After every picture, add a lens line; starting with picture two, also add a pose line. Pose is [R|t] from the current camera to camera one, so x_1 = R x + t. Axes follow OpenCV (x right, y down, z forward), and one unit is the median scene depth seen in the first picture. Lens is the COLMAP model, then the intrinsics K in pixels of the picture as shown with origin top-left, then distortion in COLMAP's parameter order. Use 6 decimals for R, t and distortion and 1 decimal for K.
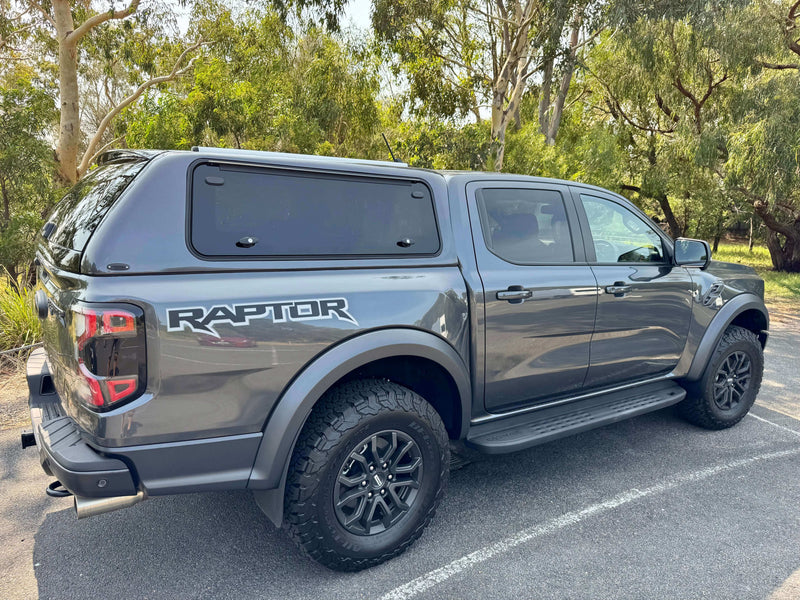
lens RADIAL K [[559.2, 0, 400.0], [0, 559.2, 300.0], [0, 0, 1]] dist [0.054567, -0.058950]
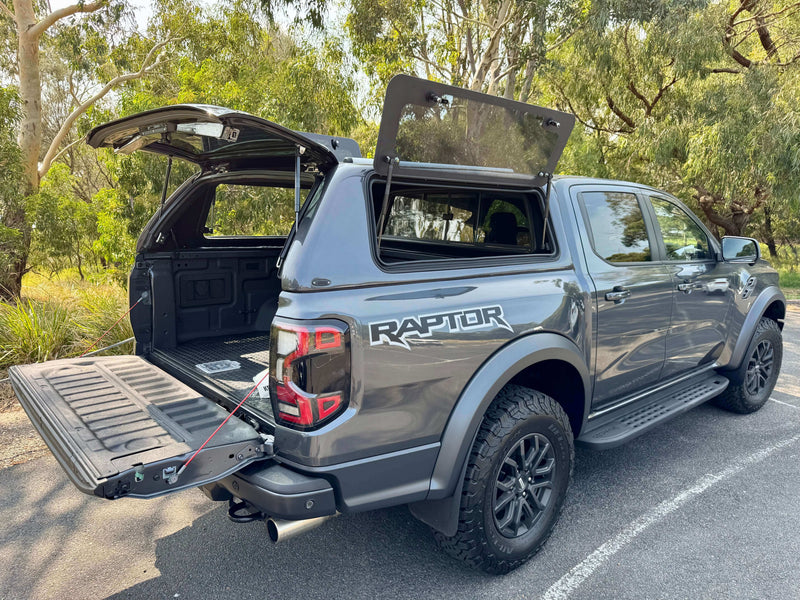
lens RADIAL K [[562.0, 0, 400.0], [0, 562.0, 300.0], [0, 0, 1]] dist [0.041927, -0.047101]
pose [[0.992897, -0.031886, 0.114623, -0.364248], [0.031565, 0.999491, 0.004619, -0.021248], [-0.114712, -0.000968, 0.993398, 0.010384]]
